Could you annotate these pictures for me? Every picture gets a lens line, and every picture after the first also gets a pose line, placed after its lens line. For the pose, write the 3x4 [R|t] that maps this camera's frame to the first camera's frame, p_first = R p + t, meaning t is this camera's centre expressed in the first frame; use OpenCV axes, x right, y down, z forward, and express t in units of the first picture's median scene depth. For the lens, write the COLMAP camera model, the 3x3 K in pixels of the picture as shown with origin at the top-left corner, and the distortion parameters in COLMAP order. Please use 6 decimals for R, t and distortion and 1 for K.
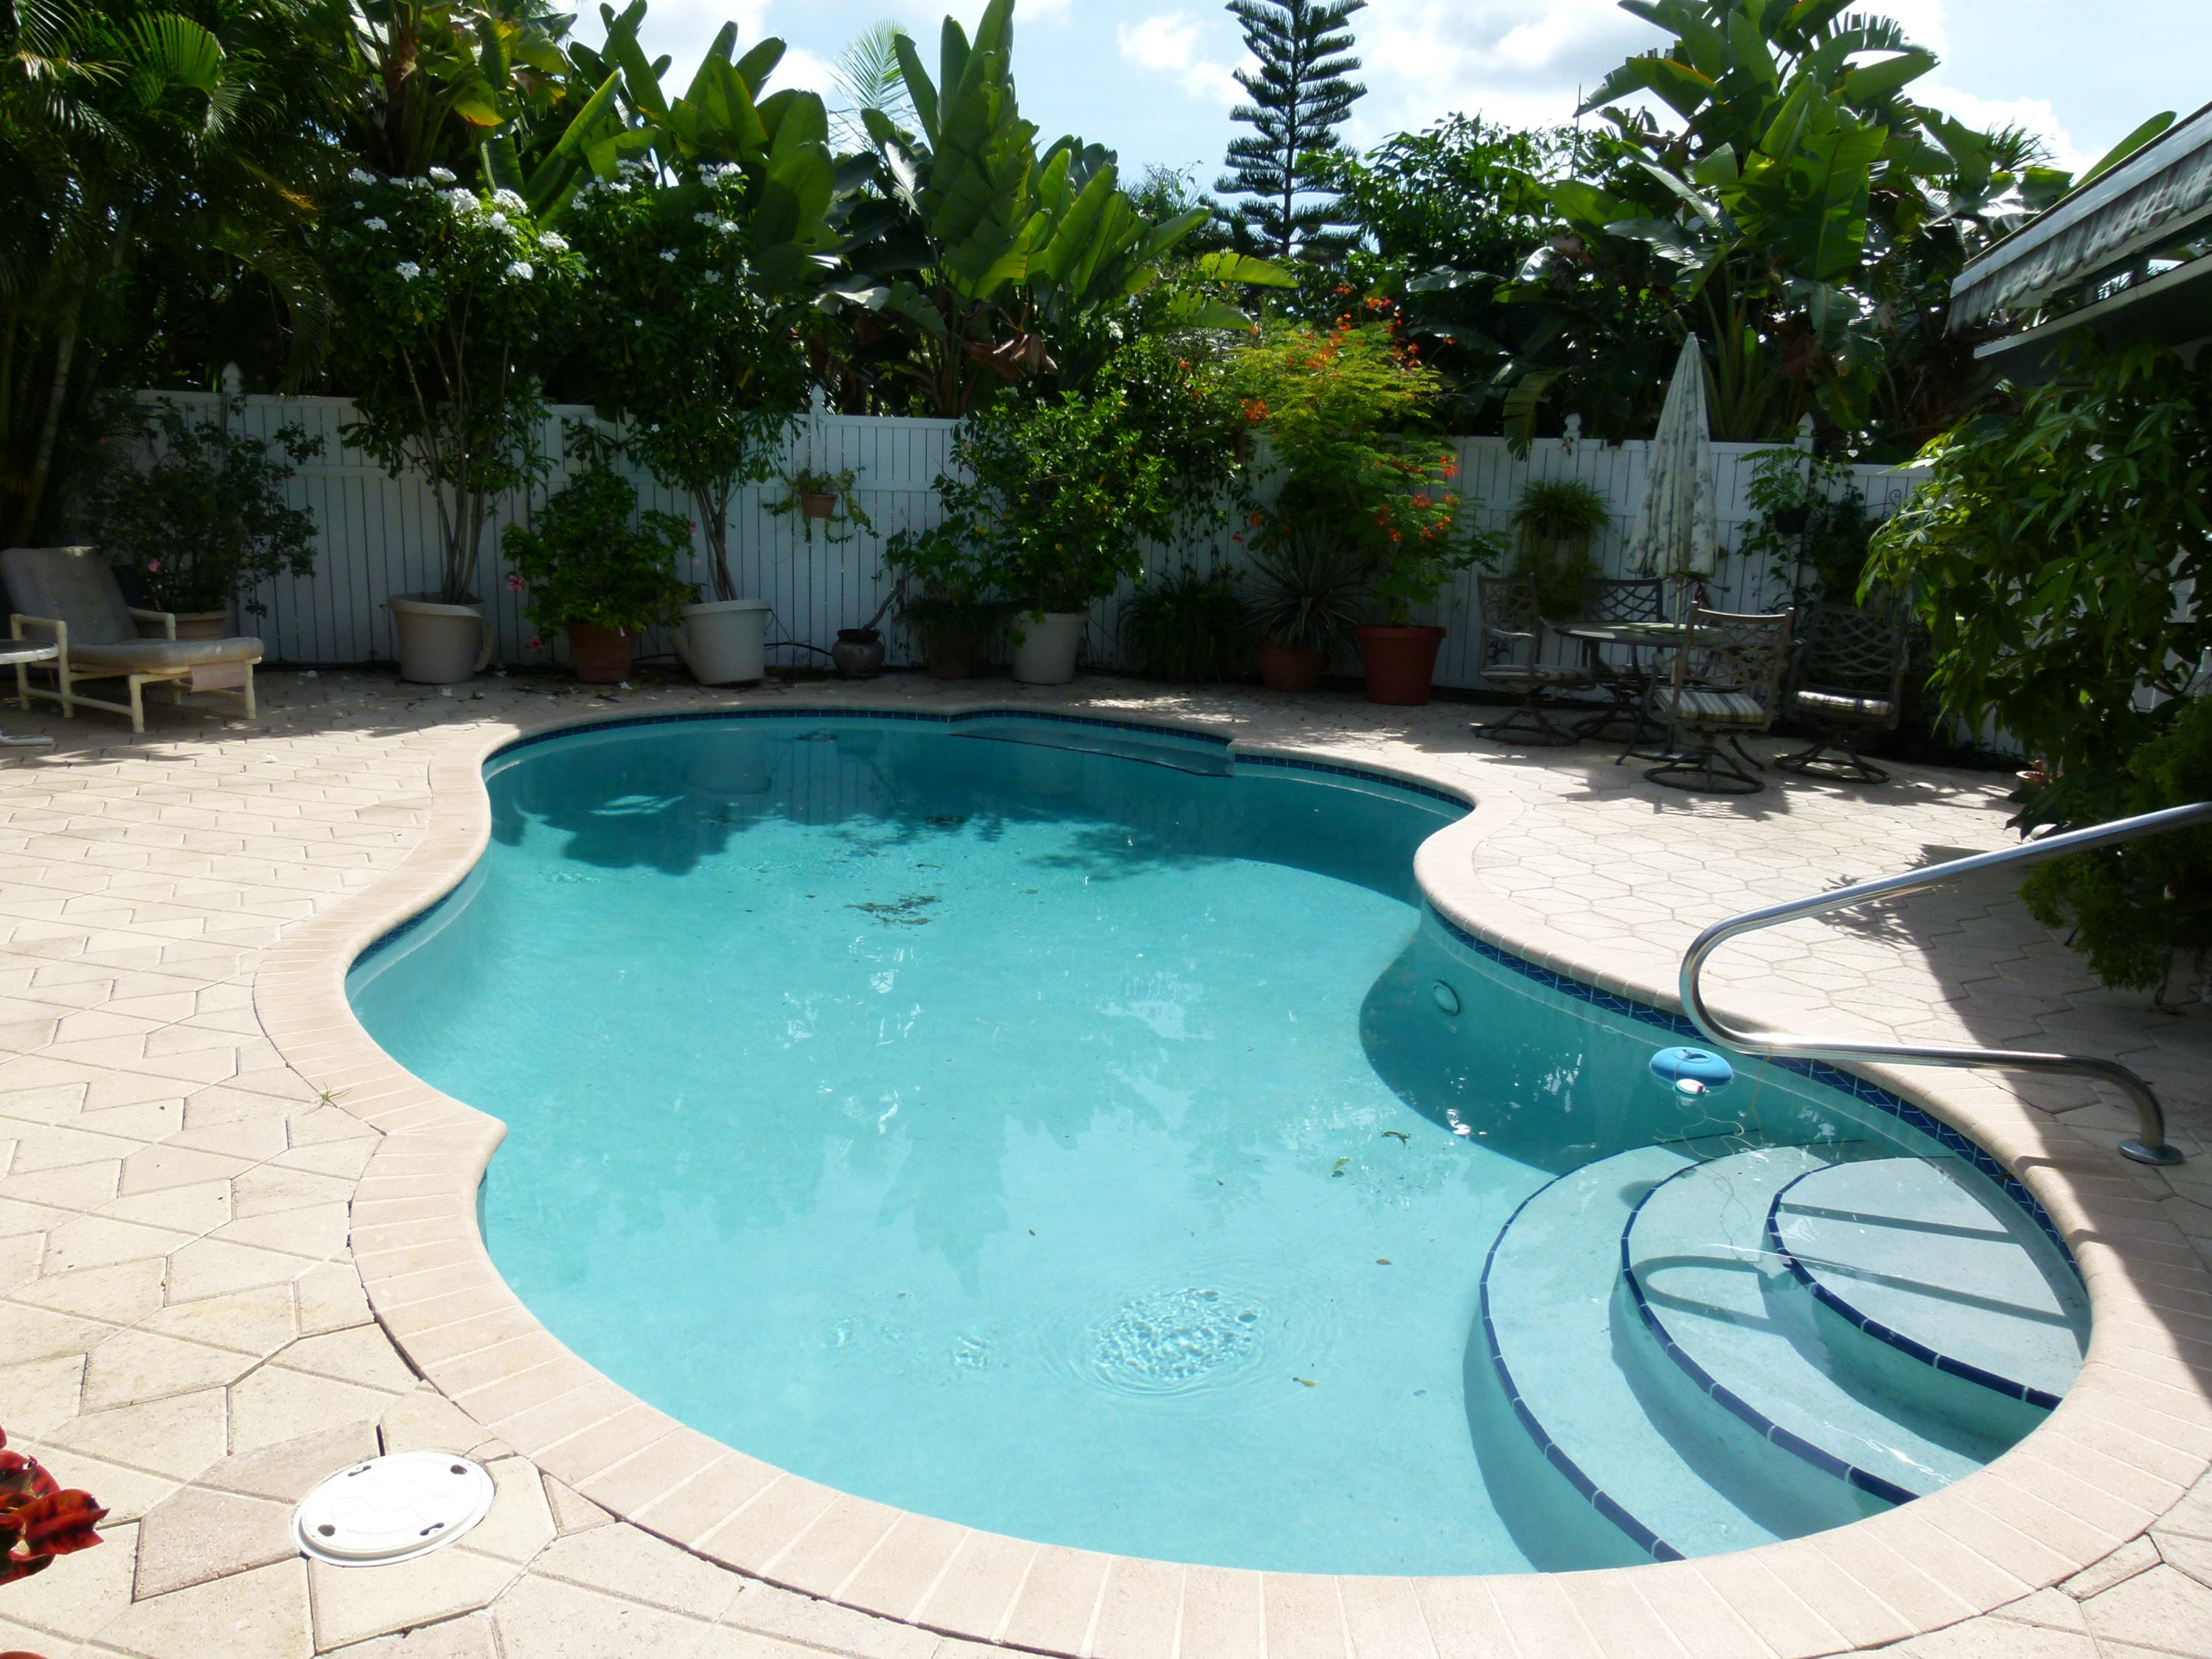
lens RADIAL K [[1661.2, 0, 1106.0], [0, 1661.2, 829.5], [0, 0, 1]] dist [-0.037790, 0.021124]
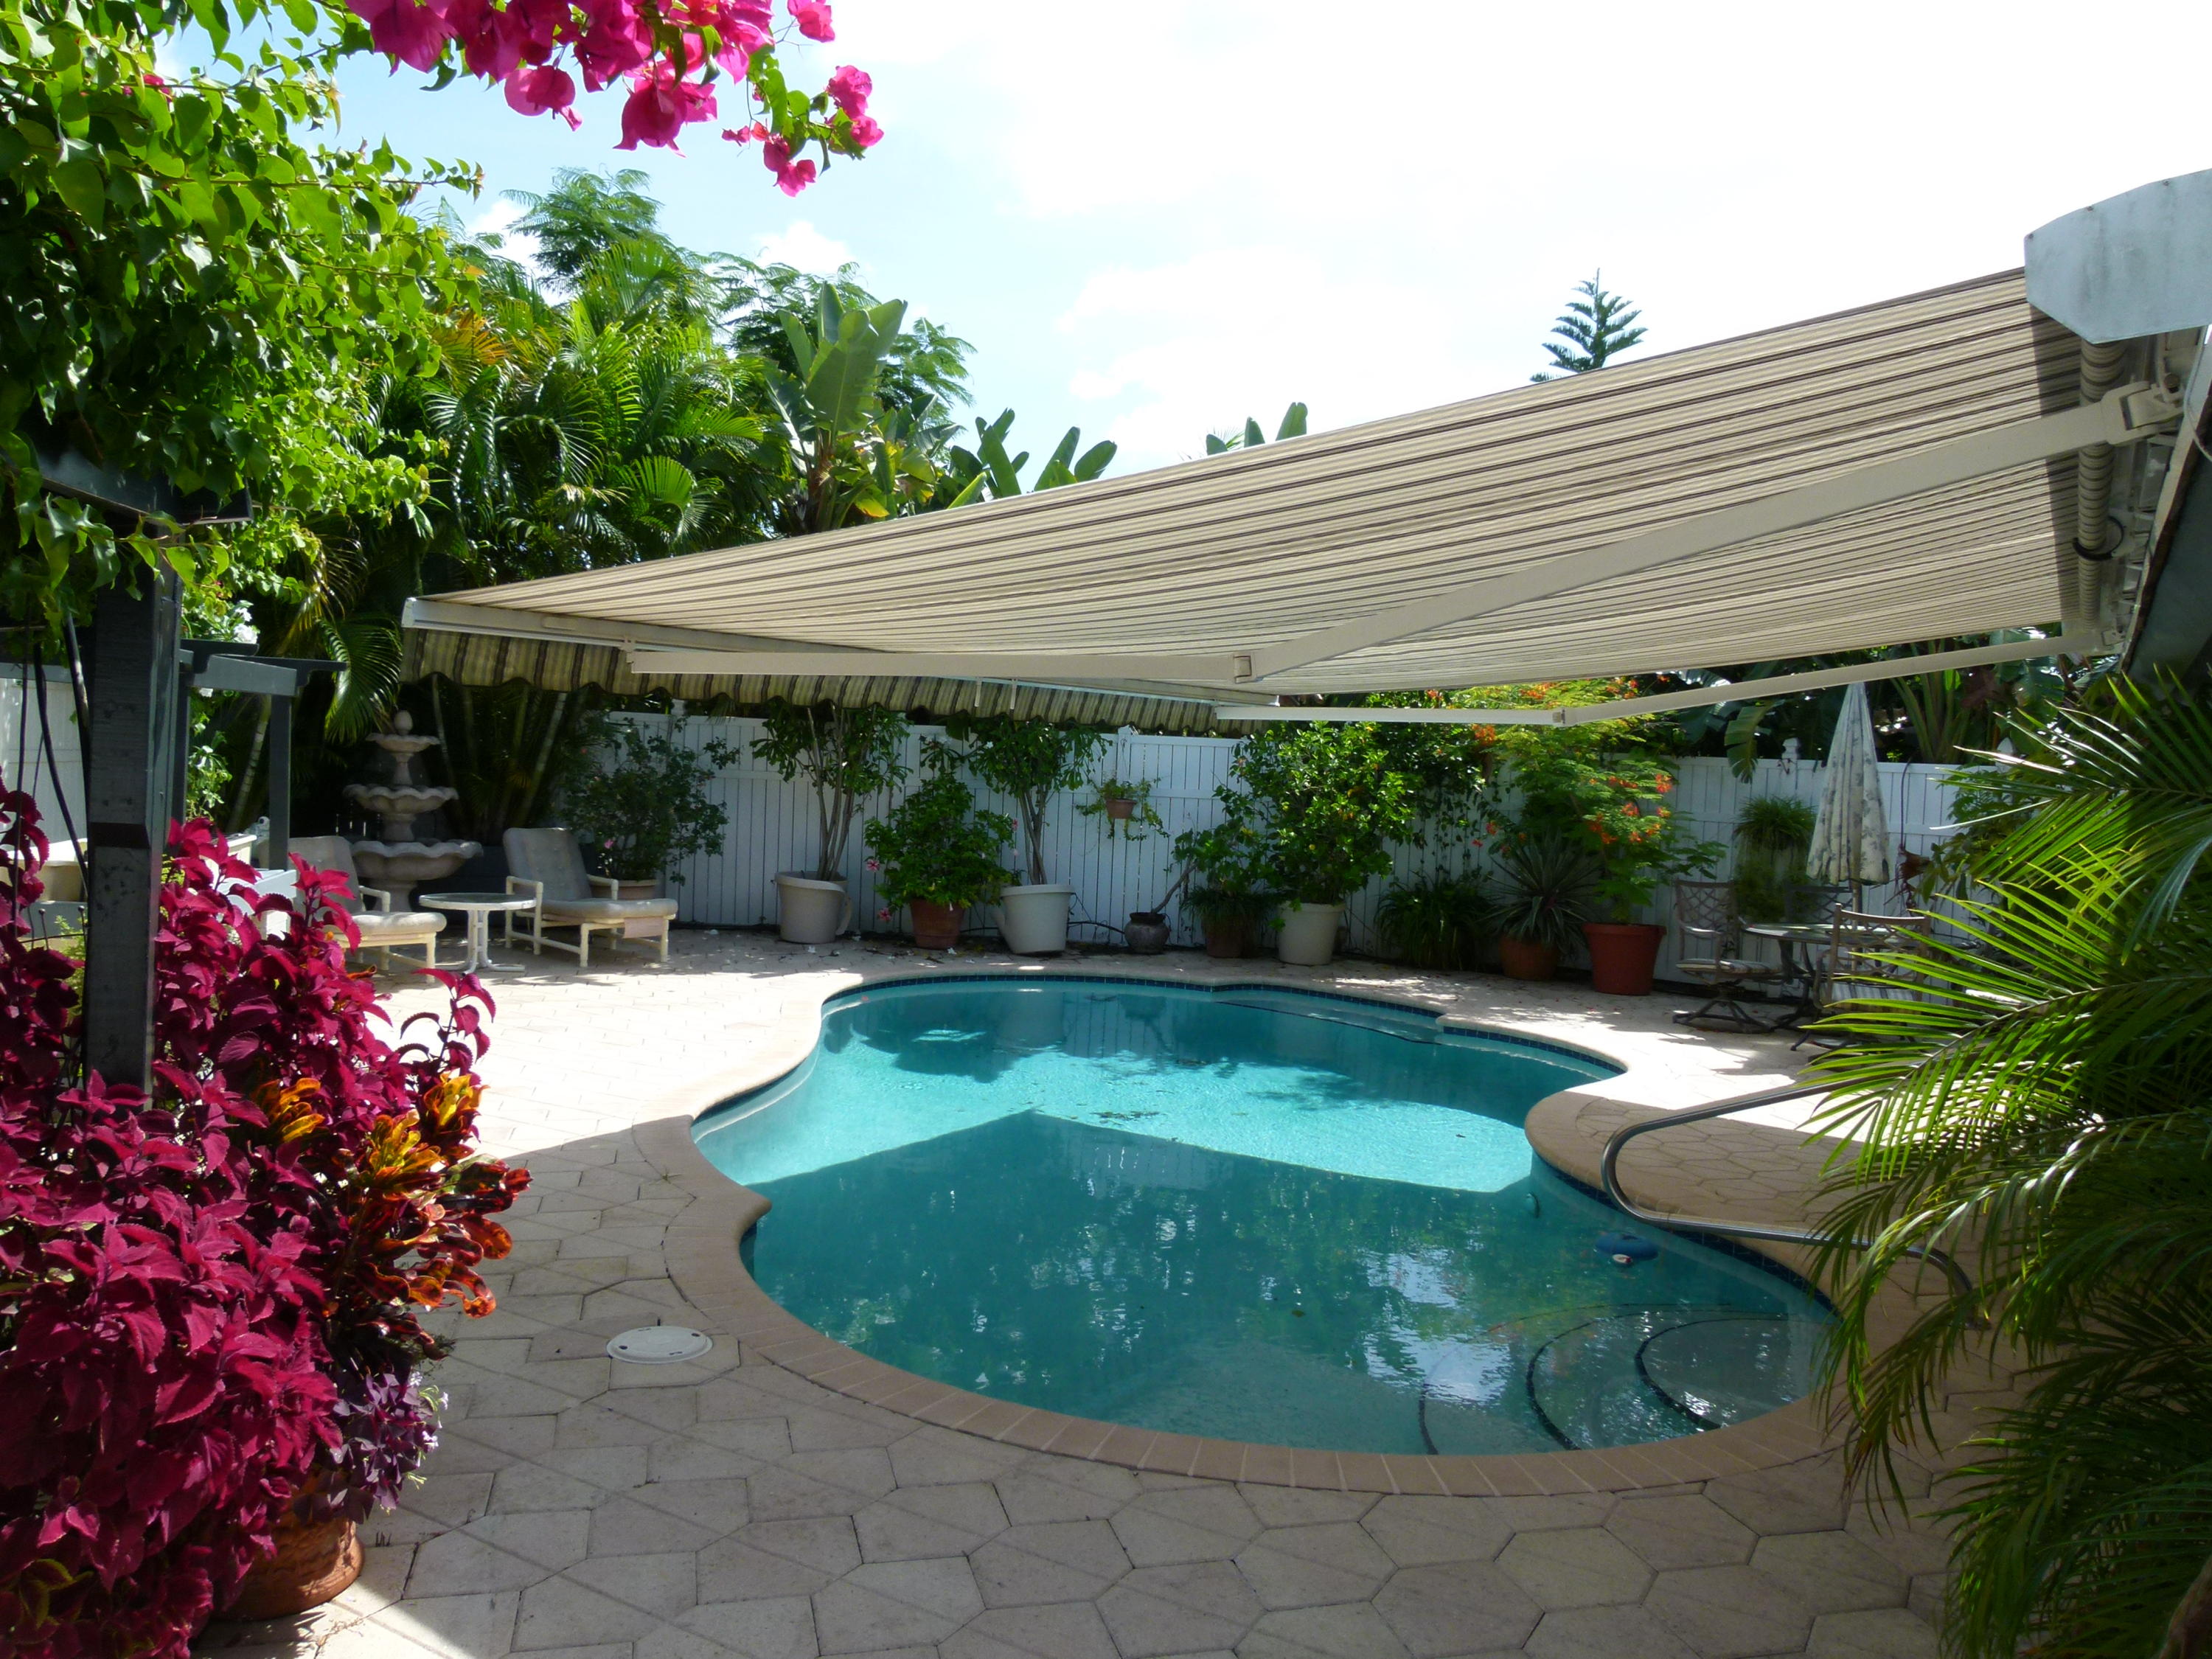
lens RADIAL K [[1661.2, 0, 1106.0], [0, 1661.2, 829.5], [0, 0, 1]] dist [-0.037790, 0.021124]
pose [[0.973152, 0.018782, -0.229396, 0.099284], [-0.059991, 0.982913, -0.174018, 0.031016], [0.222208, 0.183107, 0.957651, -0.161681]]
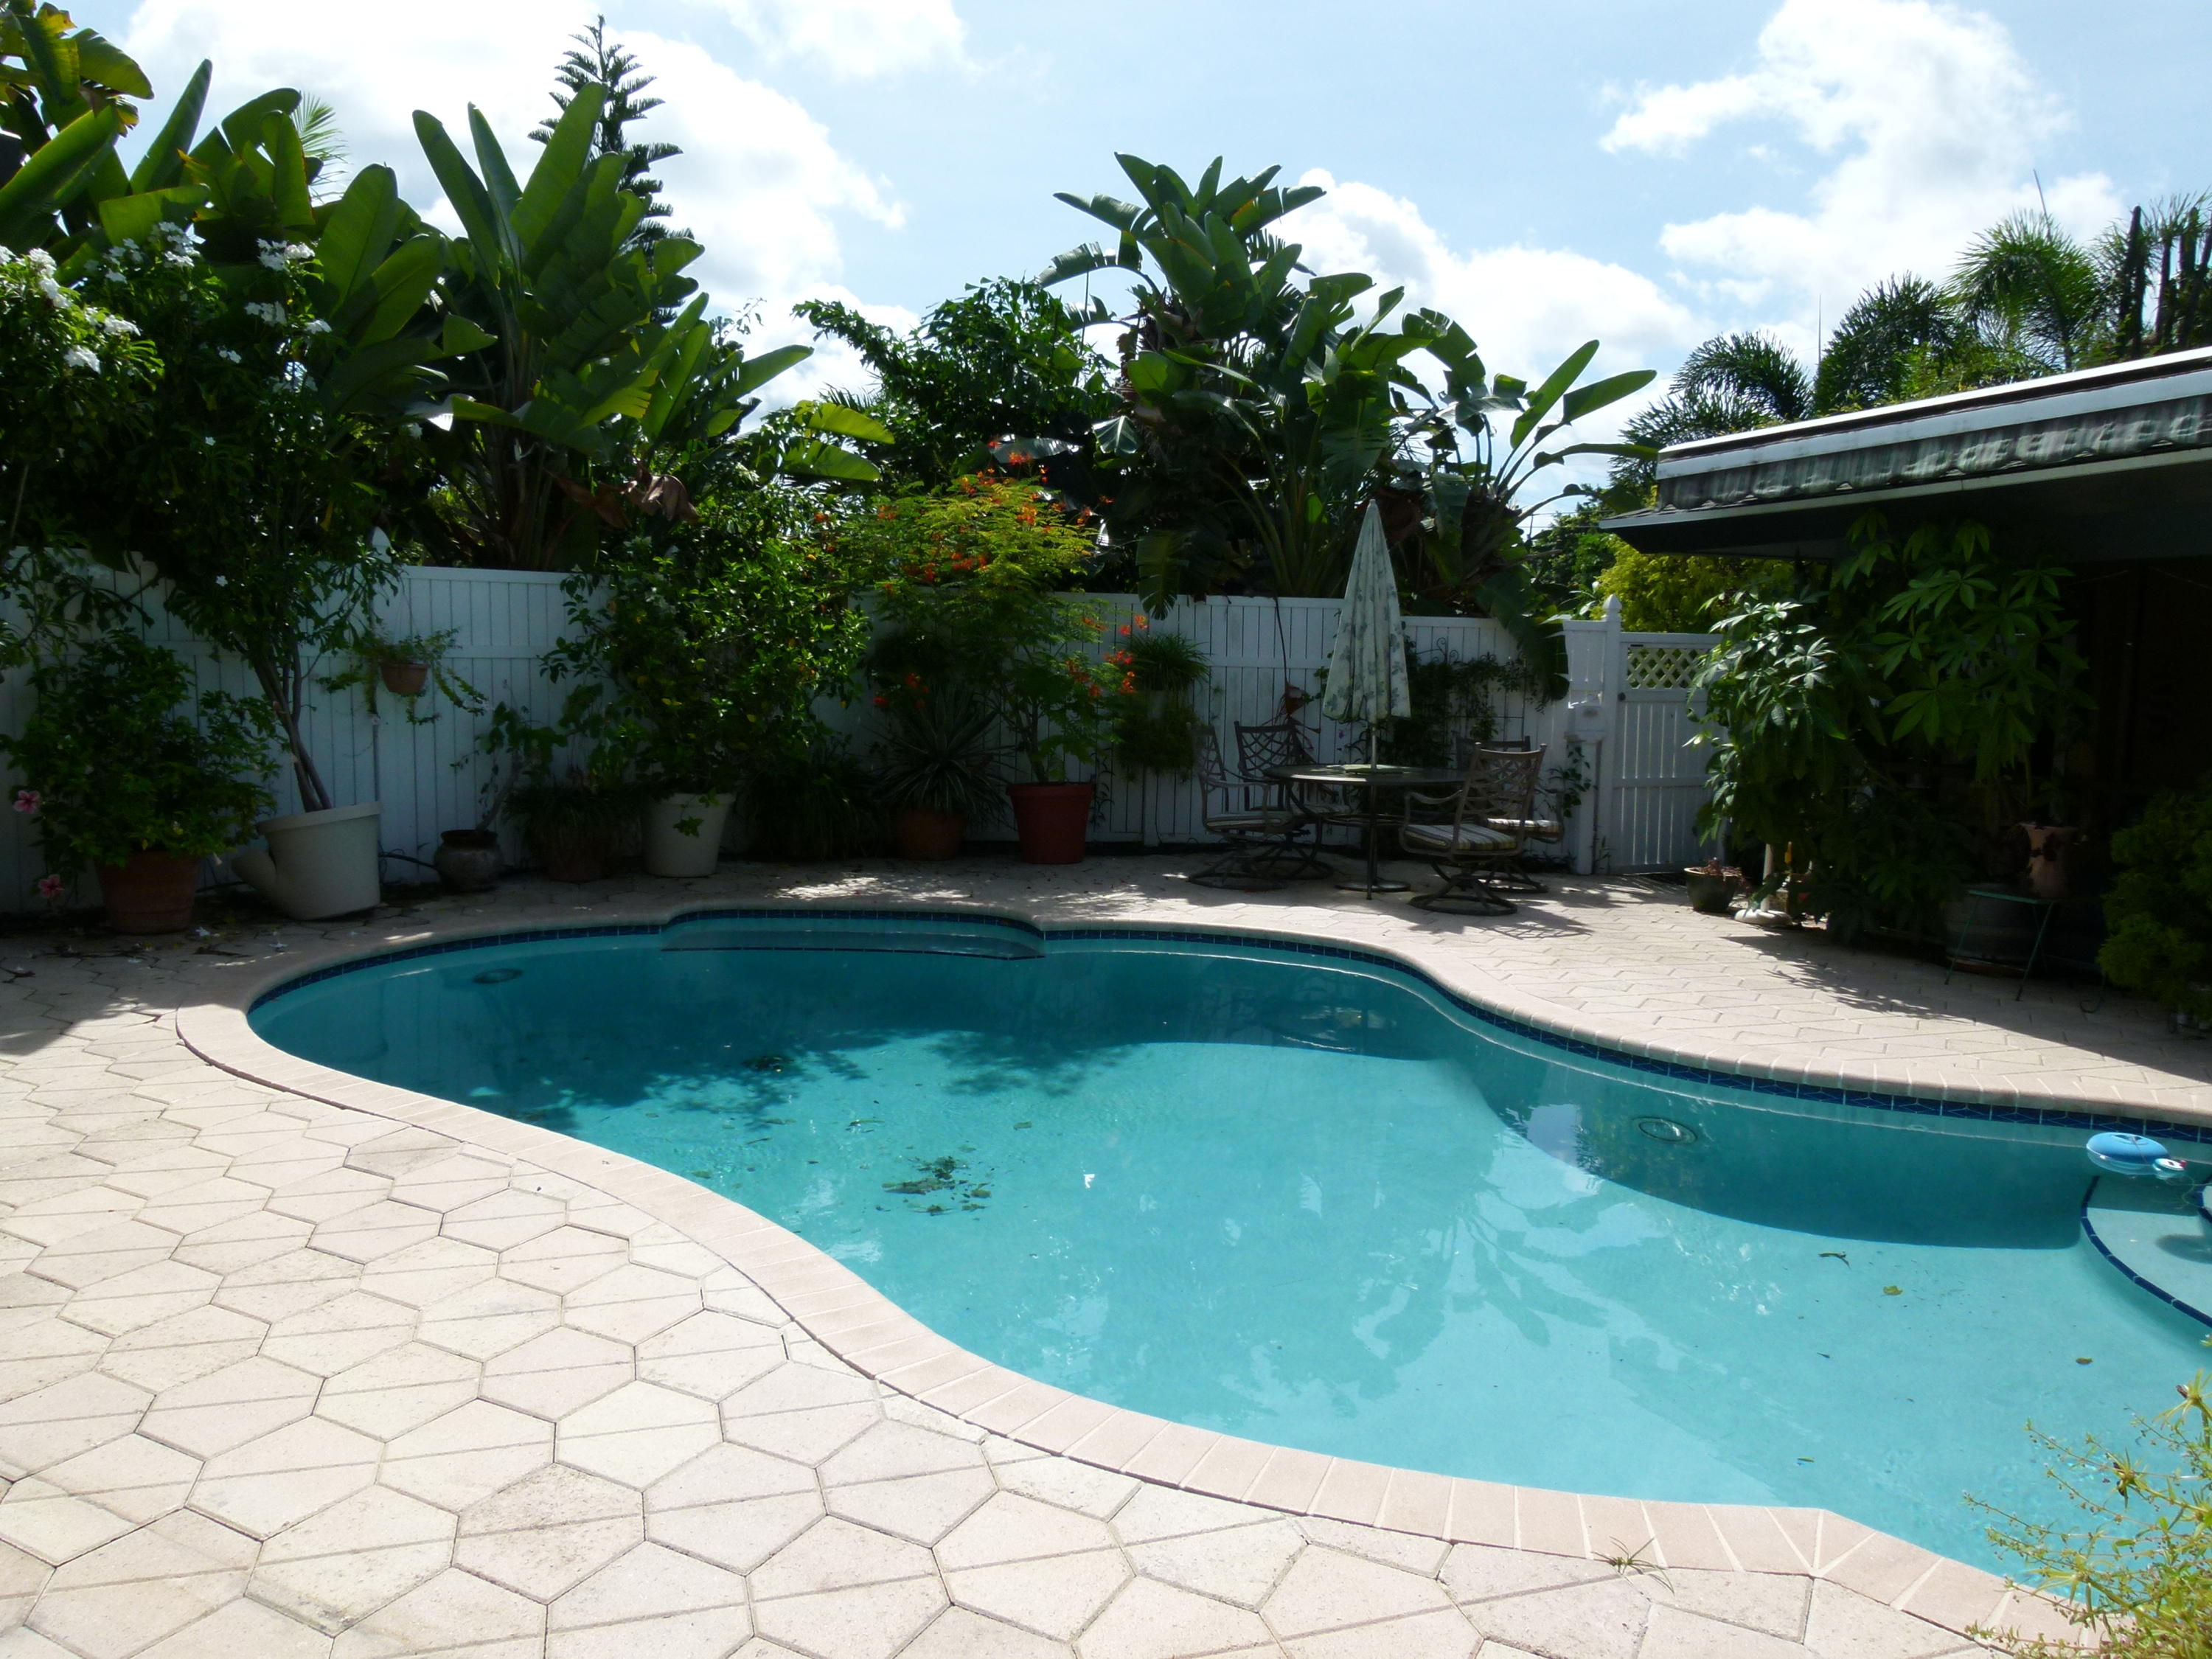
lens RADIAL K [[1626.5, 0, 1062.6], [0, 1626.5, 830.9], [0, 0, 1]] dist [-0.031370, 0.002036]
pose [[0.833359, -0.078485, 0.547132, -0.364252], [0.124547, 0.991075, -0.047534, -0.051217], [-0.538518, 0.107756, 0.835696, 0.208586]]
